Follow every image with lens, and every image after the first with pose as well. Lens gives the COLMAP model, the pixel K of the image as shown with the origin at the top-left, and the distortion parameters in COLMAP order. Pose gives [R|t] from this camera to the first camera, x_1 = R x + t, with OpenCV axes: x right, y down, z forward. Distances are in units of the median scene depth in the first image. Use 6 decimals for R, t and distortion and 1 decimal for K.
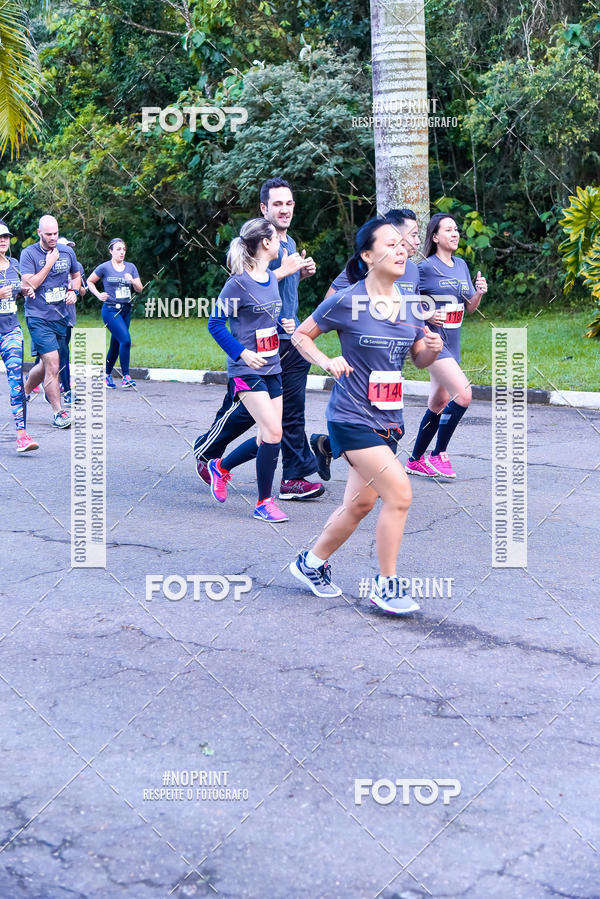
lens RADIAL K [[1437.5, 0, 302.3], [0, 1437.5, 425.4], [0, 0, 1]] dist [-0.016669, 0.075335]
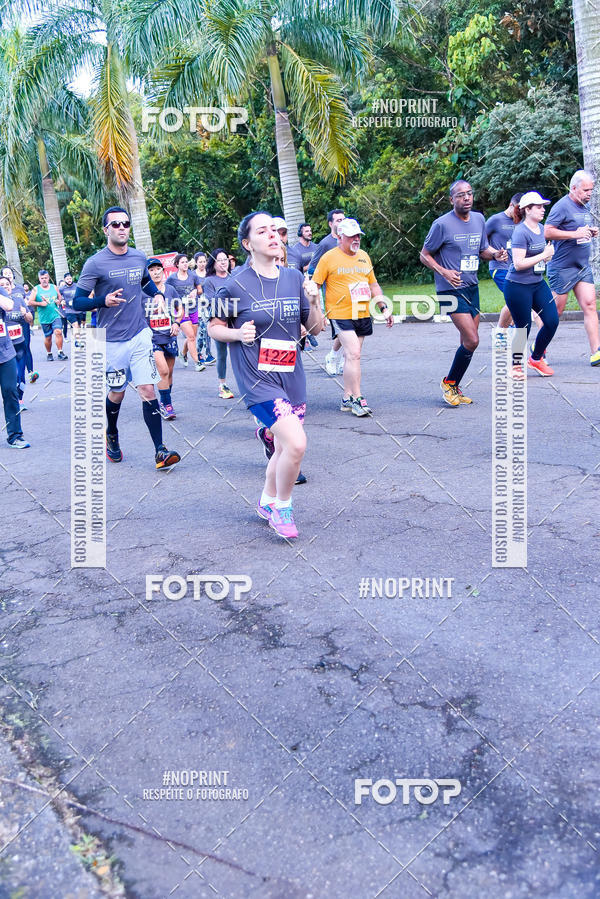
lens RADIAL K [[1175.6, 0, 213.2], [0, 1175.6, 447.3], [0, 0, 1]] dist [-0.034224, -0.006669]
pose [[0.963562, -0.039626, -0.264534, -0.009299], [0.061333, 0.995348, 0.074305, -0.006709], [0.260359, -0.087823, 0.961509, -0.266663]]
